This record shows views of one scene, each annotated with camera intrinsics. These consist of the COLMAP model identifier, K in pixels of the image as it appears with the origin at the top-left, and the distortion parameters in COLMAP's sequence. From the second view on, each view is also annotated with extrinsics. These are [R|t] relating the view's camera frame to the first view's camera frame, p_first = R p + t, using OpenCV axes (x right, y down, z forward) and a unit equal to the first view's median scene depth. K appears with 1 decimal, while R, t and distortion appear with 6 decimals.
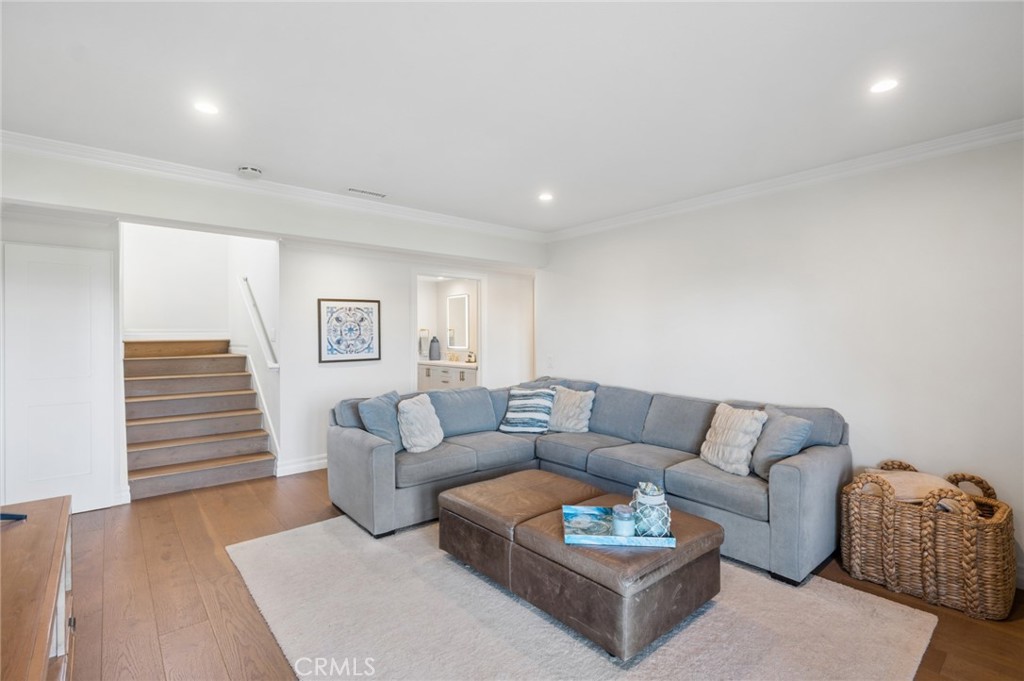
lens RADIAL K [[480.1, 0, 513.0], [0, 480.1, 337.5], [0, 0, 1]] dist [-0.003857, 0.000066]
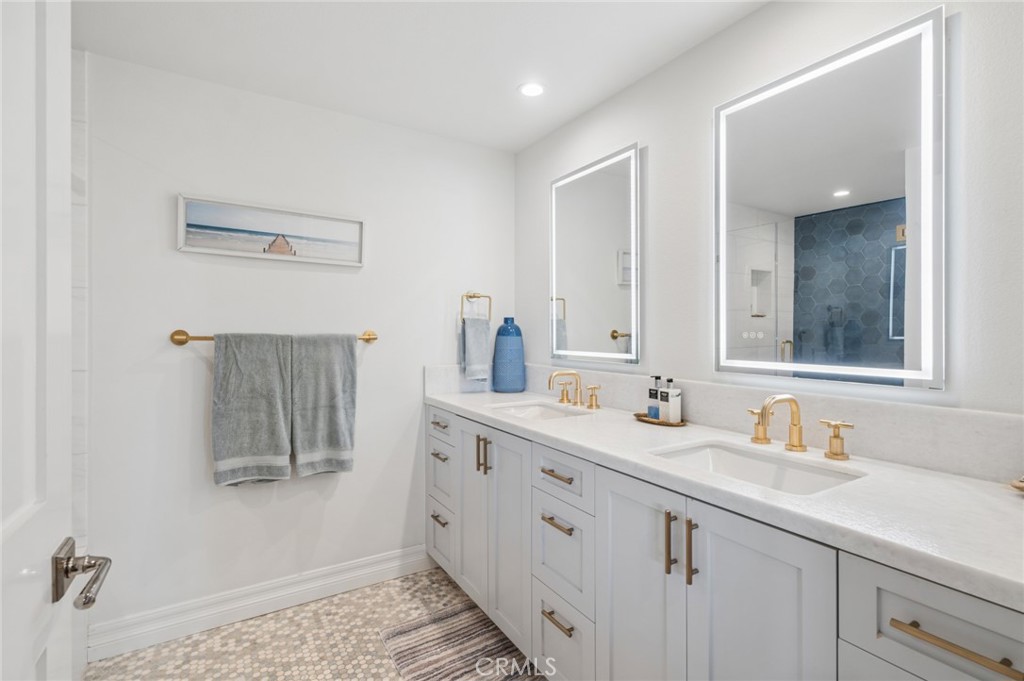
lens RADIAL K [[480.1, 0, 513.0], [0, 480.1, 336.5], [0, 0, 1]] dist [-0.003857, 0.000066]
pose [[0.988741, 0.008770, -0.149378, -0.114801], [-0.007941, 0.999950, 0.006143, 0.008413], [0.149425, -0.004887, 0.988761, 0.696297]]
